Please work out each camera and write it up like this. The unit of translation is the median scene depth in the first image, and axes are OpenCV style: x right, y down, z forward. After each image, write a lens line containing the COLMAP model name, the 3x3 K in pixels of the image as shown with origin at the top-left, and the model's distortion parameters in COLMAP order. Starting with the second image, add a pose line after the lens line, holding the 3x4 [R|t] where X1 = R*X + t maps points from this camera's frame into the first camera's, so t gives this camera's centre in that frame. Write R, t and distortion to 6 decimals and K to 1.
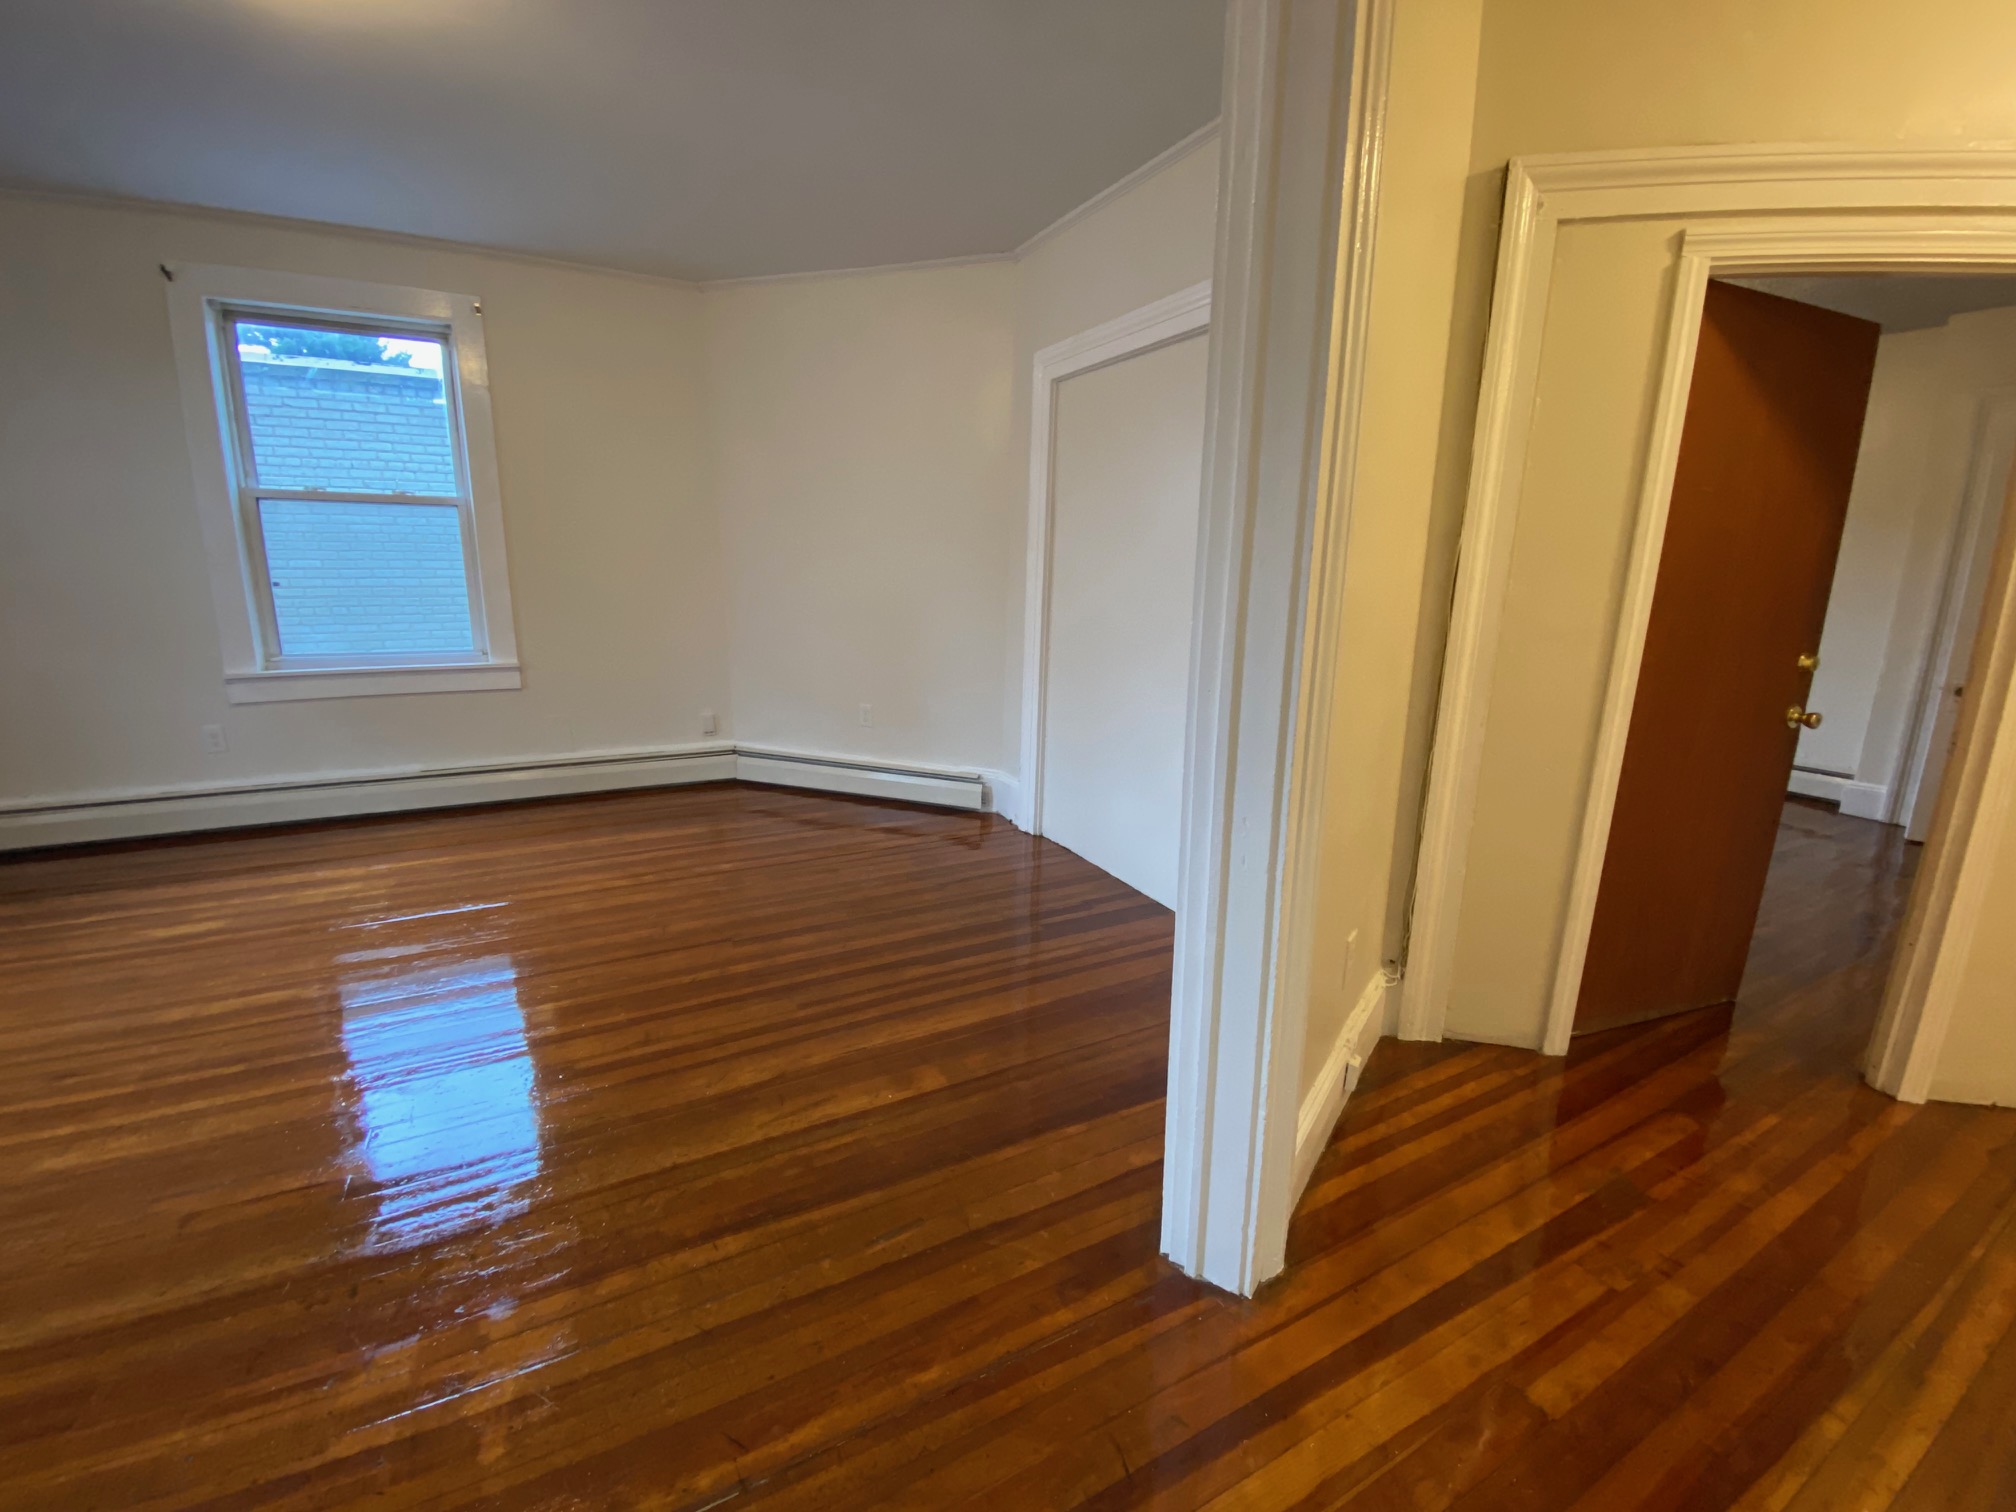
lens RADIAL K [[820.6, 0, 1007.8], [0, 820.6, 750.6], [0, 0, 1]] dist [0.026738, -0.024527]
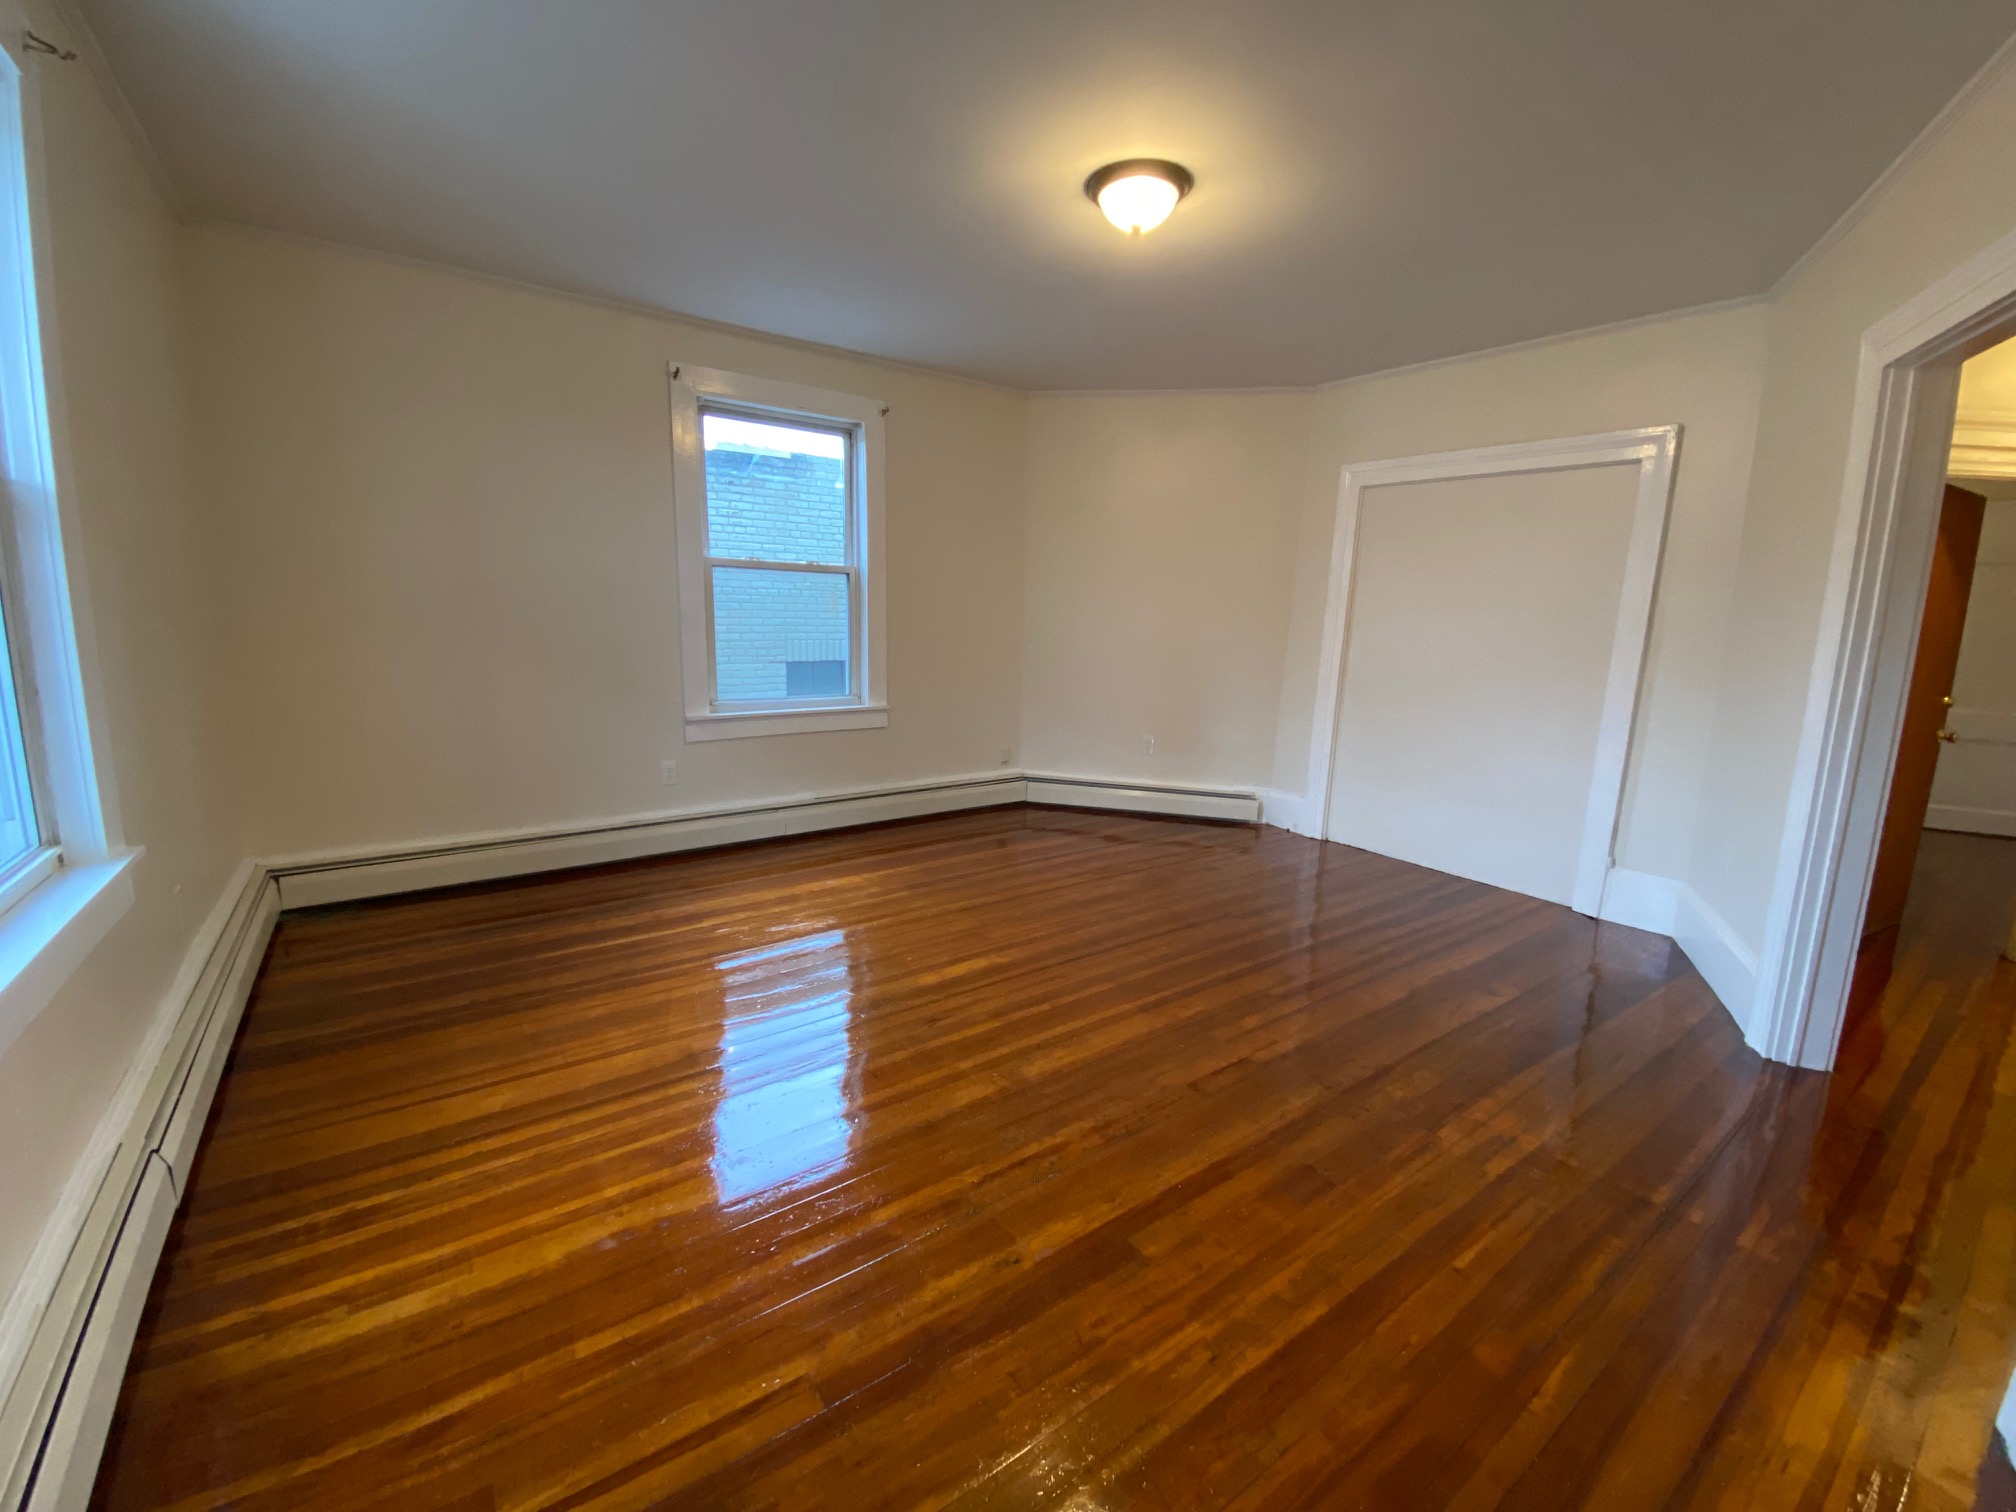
lens RADIAL K [[820.6, 0, 1007.8], [0, 820.6, 750.6], [0, 0, 1]] dist [0.026738, -0.024527]
pose [[0.991031, -0.014113, 0.132887, -0.643783], [0.019870, 0.998916, -0.042094, 0.011791], [-0.132149, 0.044357, 0.990237, -0.192353]]
